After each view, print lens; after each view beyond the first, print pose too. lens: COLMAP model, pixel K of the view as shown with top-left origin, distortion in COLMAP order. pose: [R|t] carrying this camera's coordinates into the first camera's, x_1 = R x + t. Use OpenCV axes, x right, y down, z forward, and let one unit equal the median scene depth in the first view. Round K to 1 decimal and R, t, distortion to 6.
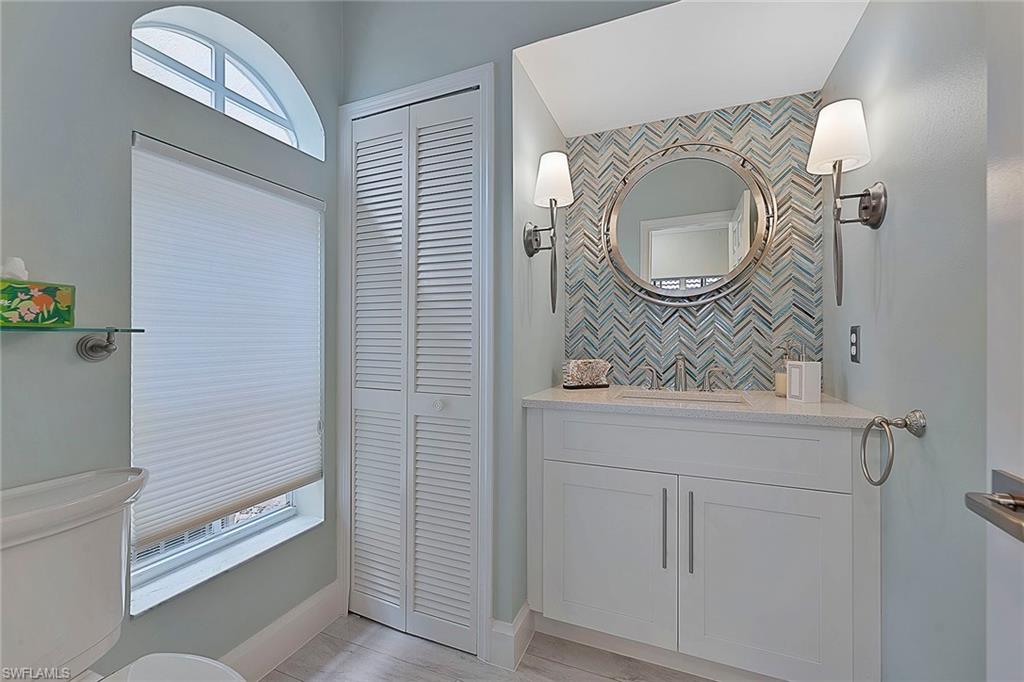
lens RADIAL K [[418.8, 0, 512.6], [0, 418.8, 339.4], [0, 0, 1]] dist [0.000794, -0.000463]
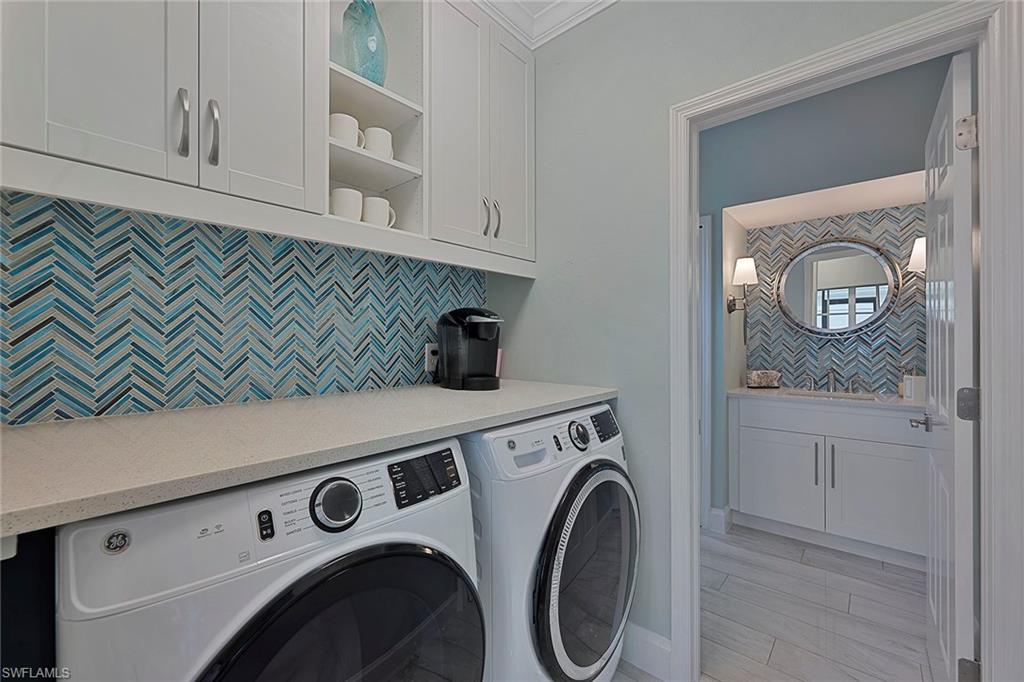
lens RADIAL K [[418.8, 0, 510.2], [0, 418.8, 339.7], [0, 0, 1]] dist [0.000794, -0.000463]
pose [[0.947568, -0.000572, -0.319553, -0.245936], [-0.001053, 0.999987, -0.004912, -0.066280], [0.319552, 0.004991, 0.947556, -0.893739]]
